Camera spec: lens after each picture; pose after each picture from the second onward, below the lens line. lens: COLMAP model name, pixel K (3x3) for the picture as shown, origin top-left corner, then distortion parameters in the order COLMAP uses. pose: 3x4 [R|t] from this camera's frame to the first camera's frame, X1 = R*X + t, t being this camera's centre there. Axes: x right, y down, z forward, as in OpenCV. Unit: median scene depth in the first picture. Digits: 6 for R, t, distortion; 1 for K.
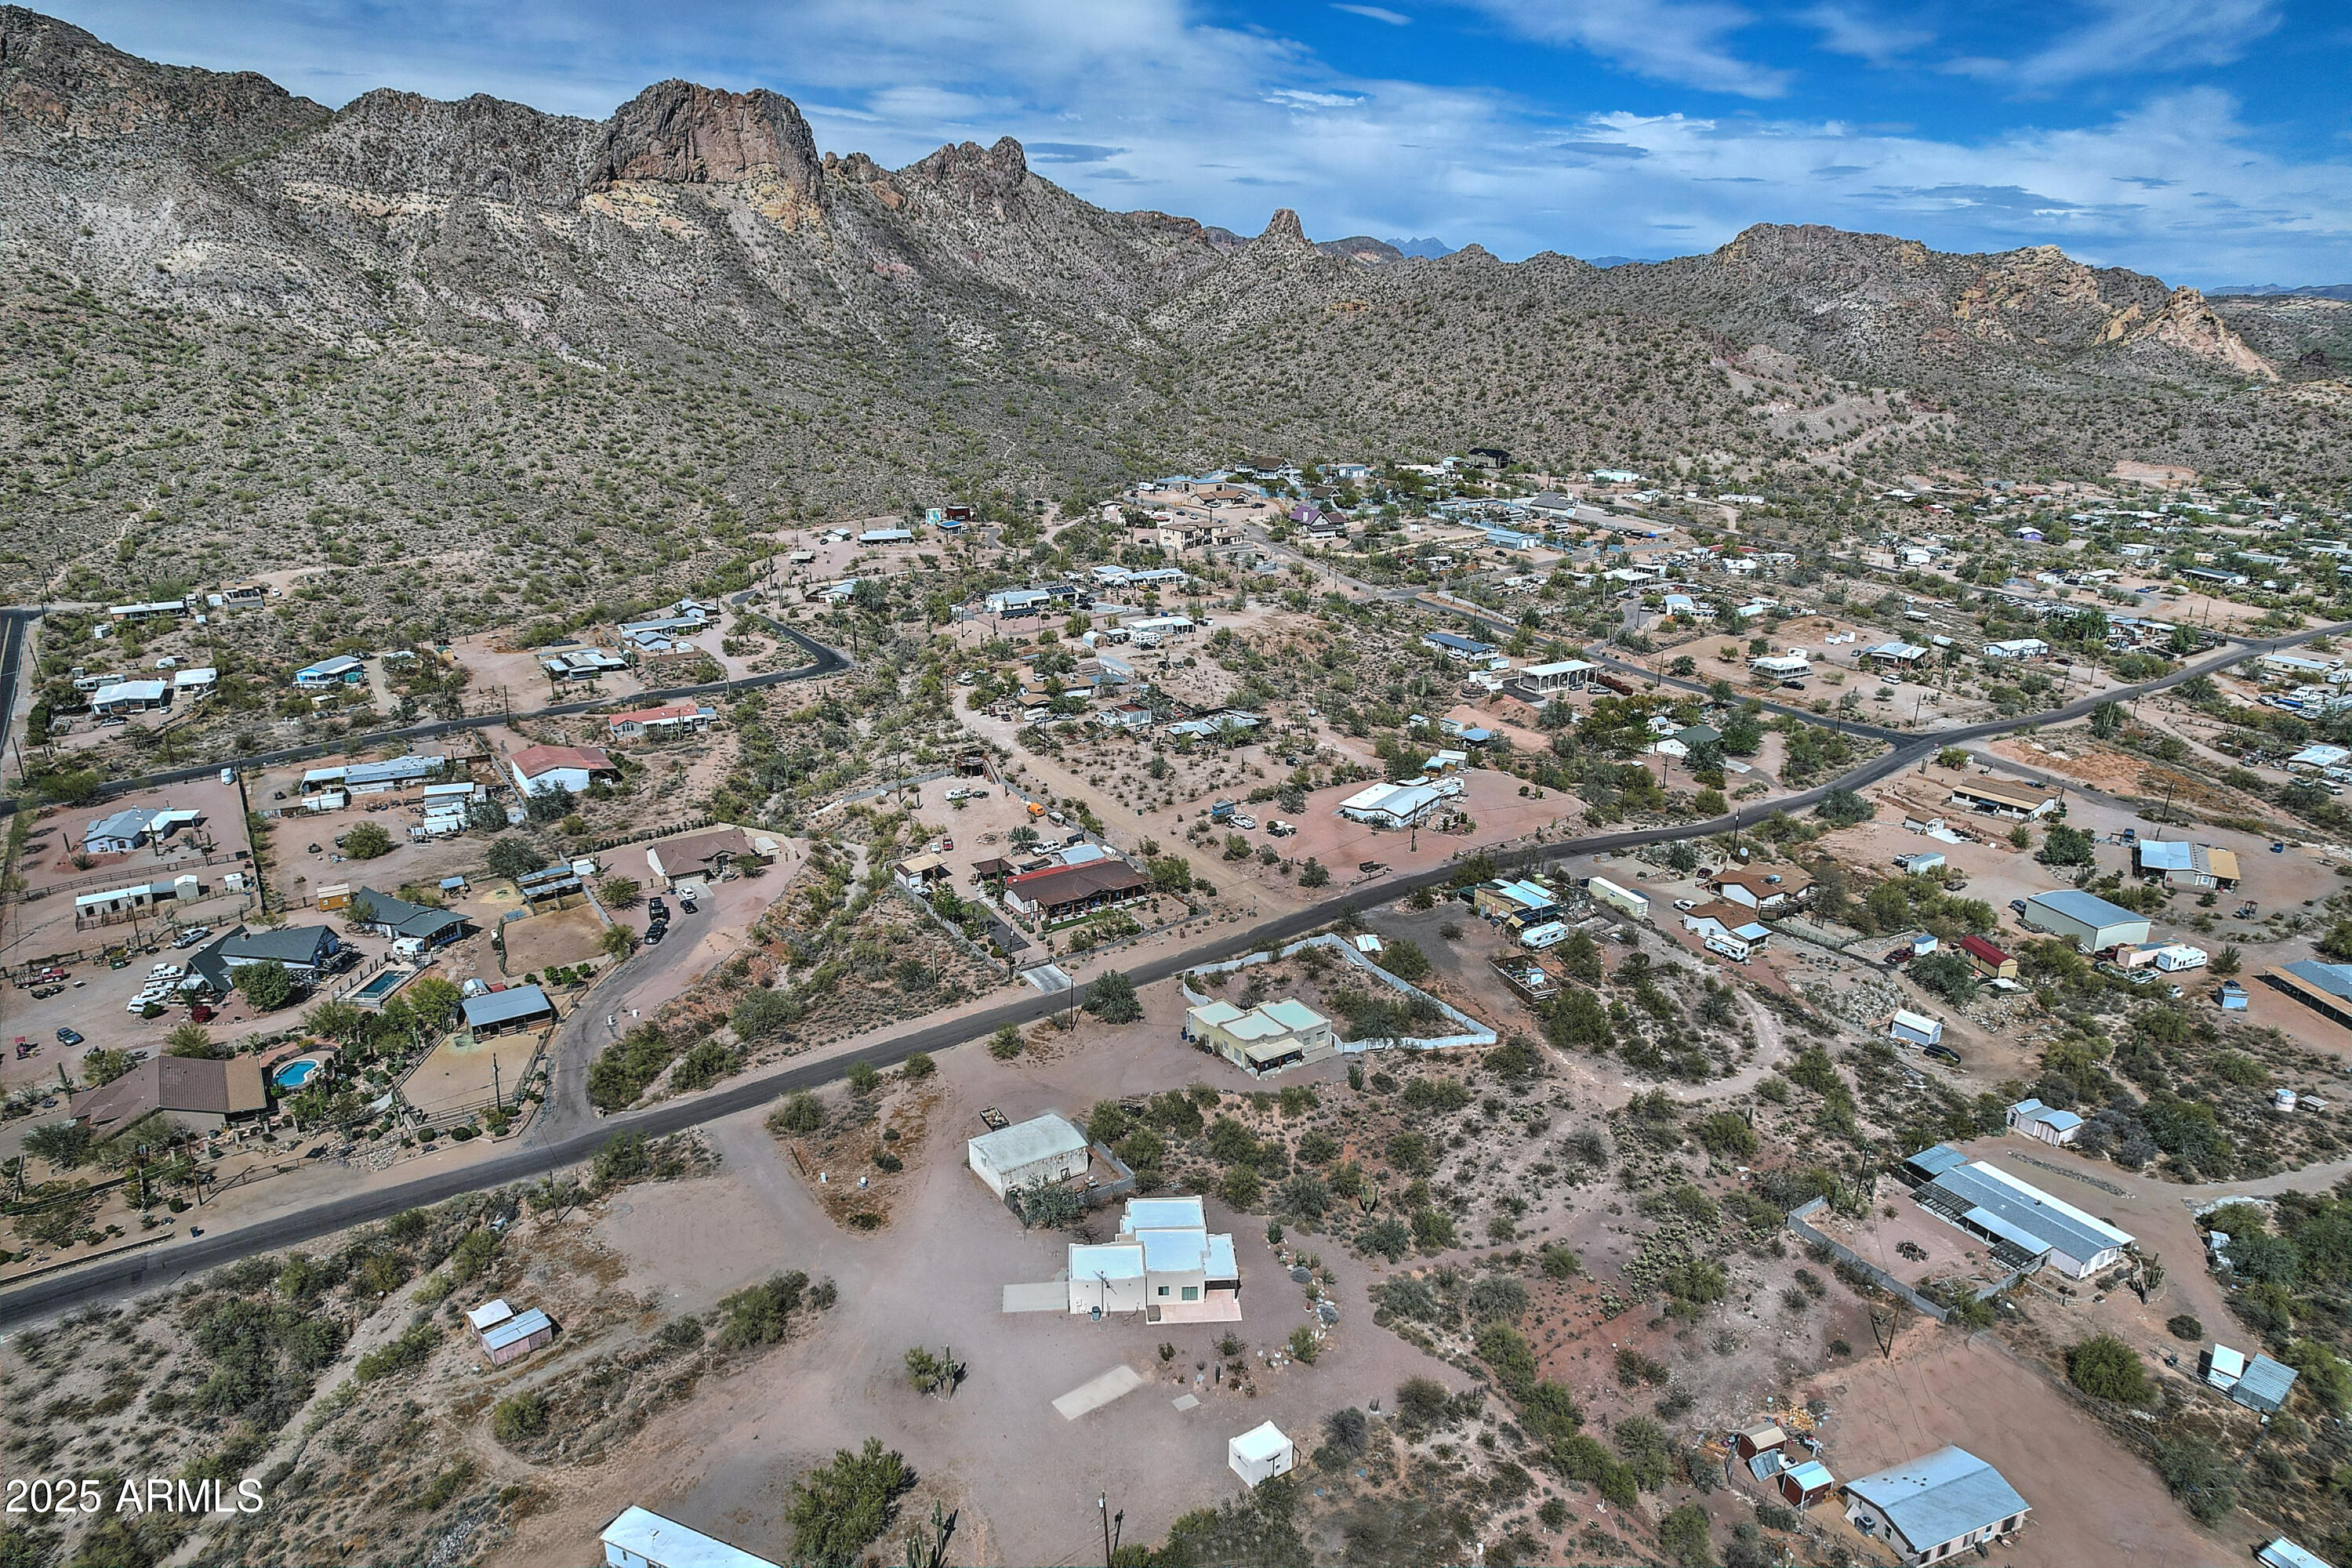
lens RADIAL K [[1543.2, 0, 1131.5], [0, 1543.2, 787.8], [0, 0, 1]] dist [-0.088610, 0.074284]
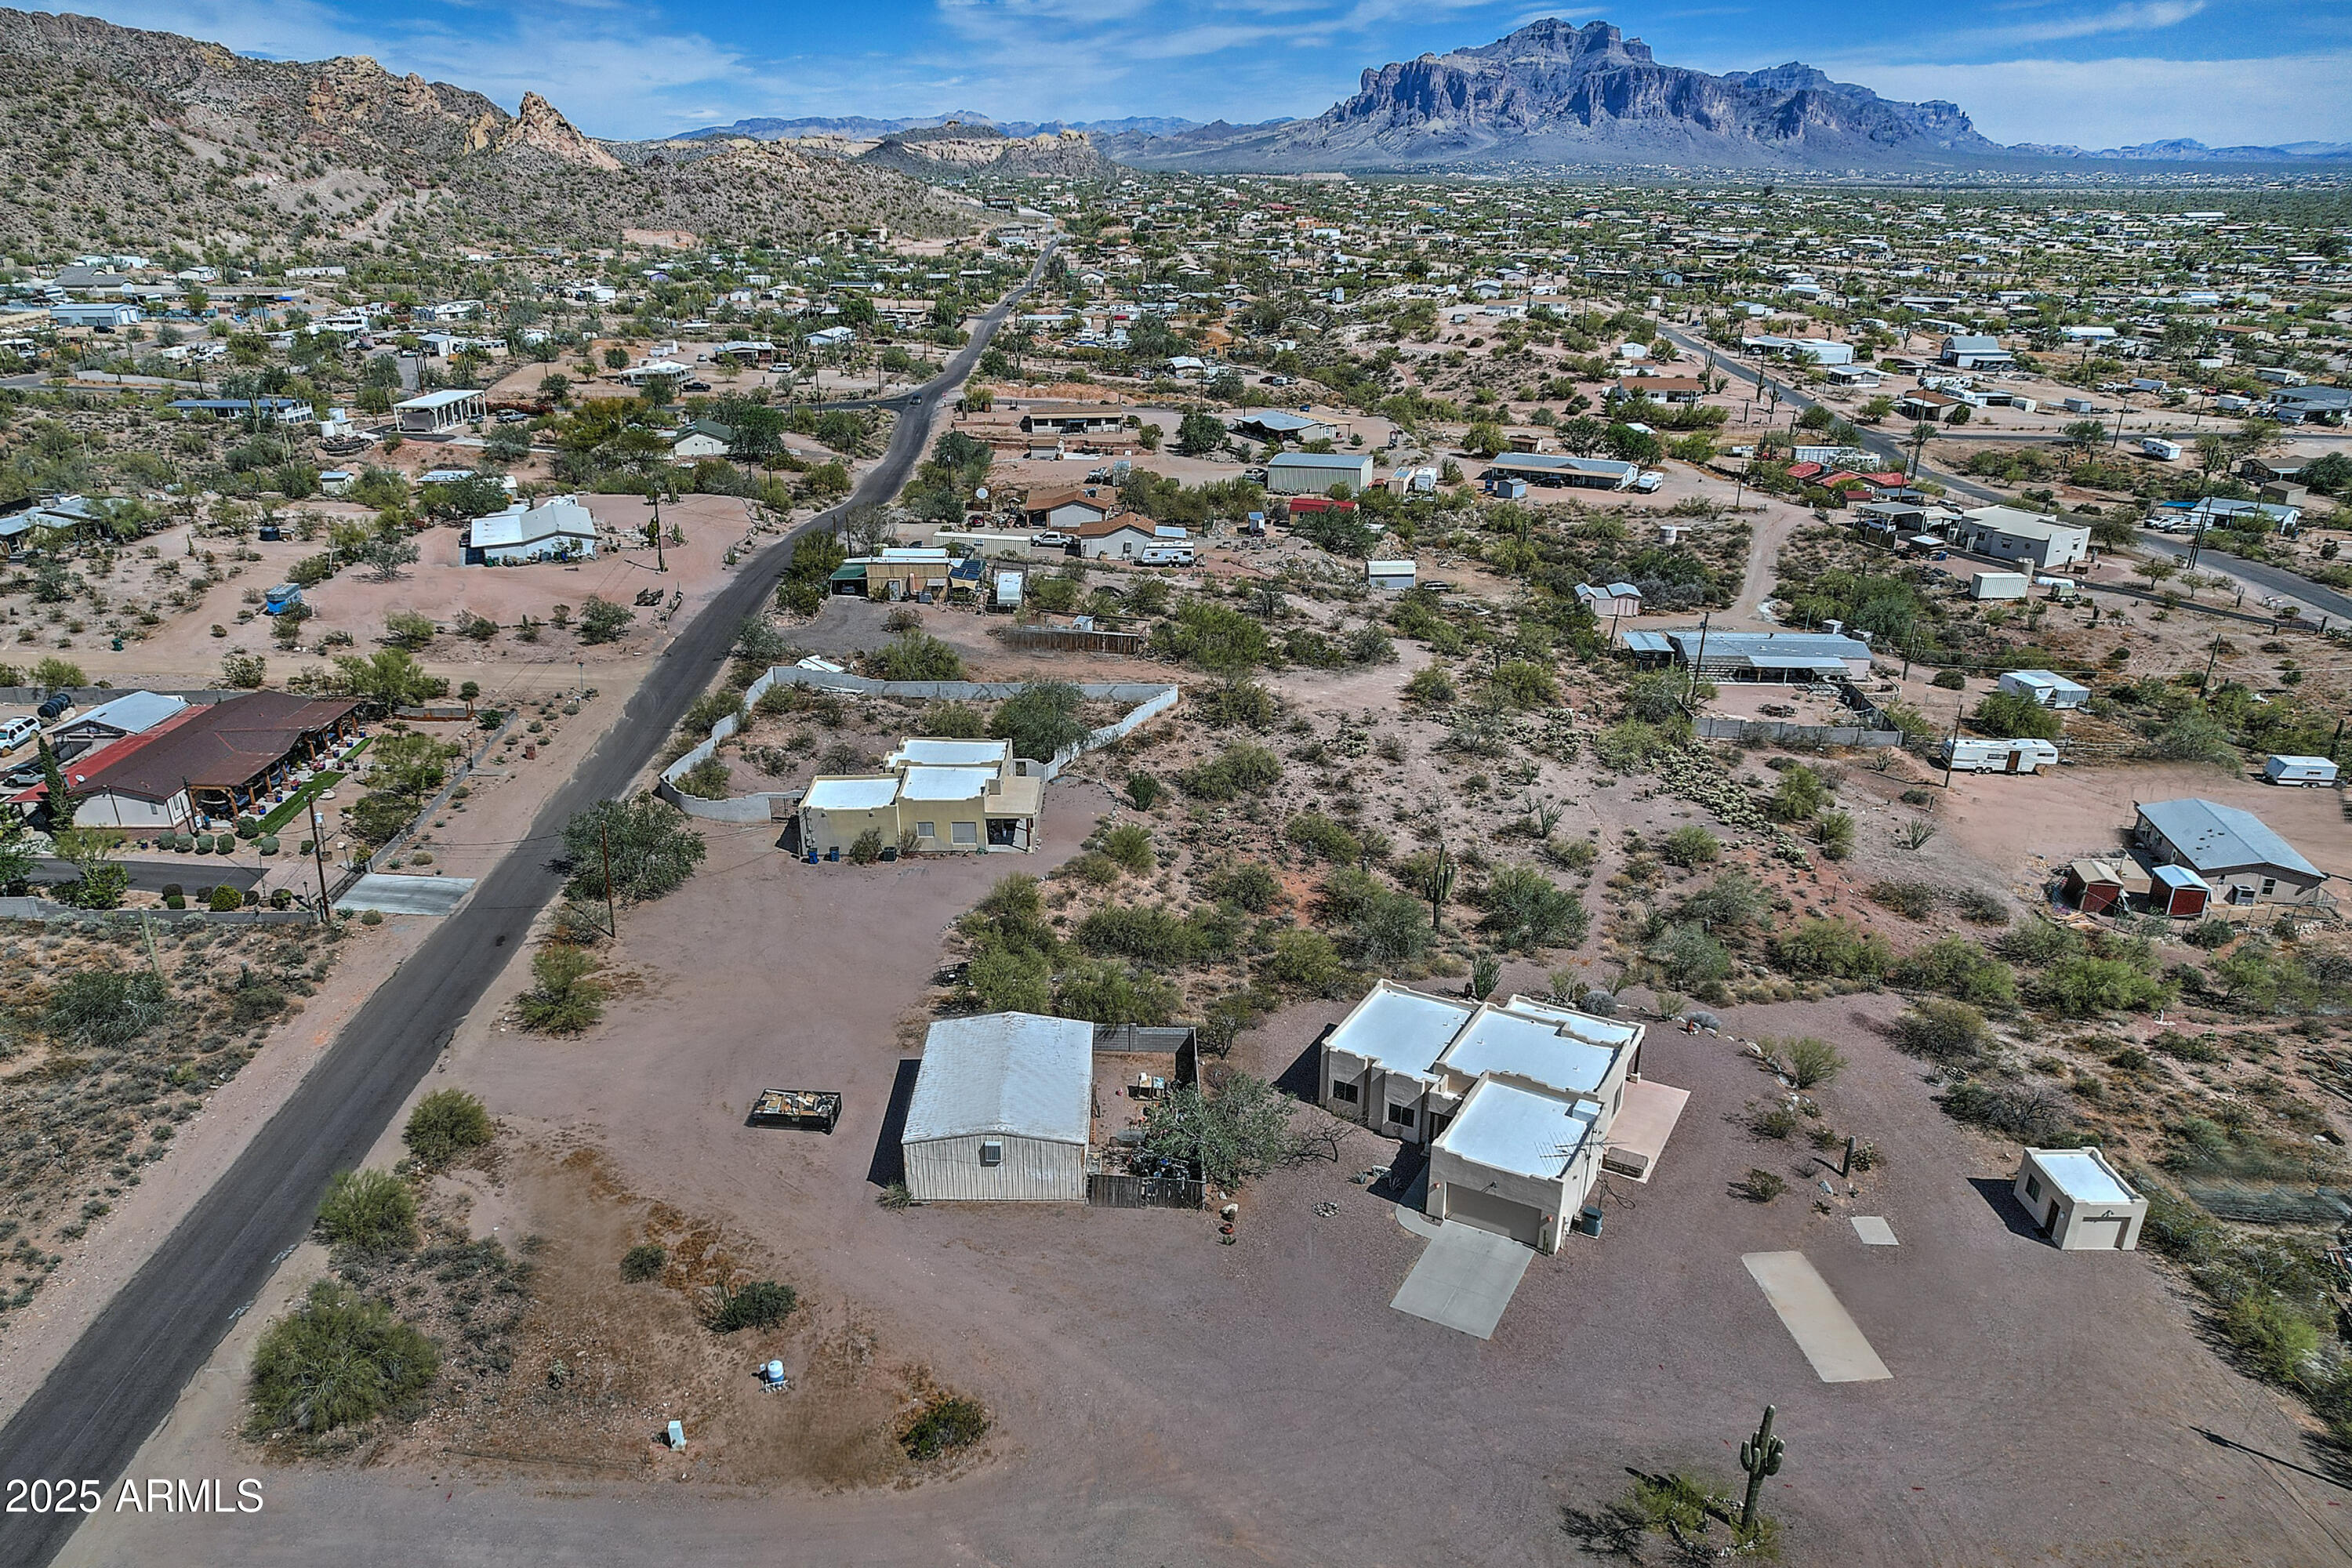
lens RADIAL K [[1606.0, 0, 1176.0], [0, 1606.0, 784.0], [0, 0, 1]] dist [-0.081150, 0.082434]
pose [[0.541005, -0.303696, 0.784272, -0.312614], [0.248278, 0.948637, 0.196077, 0.060828], [-0.803537, 0.088639, 0.588618, 0.566750]]
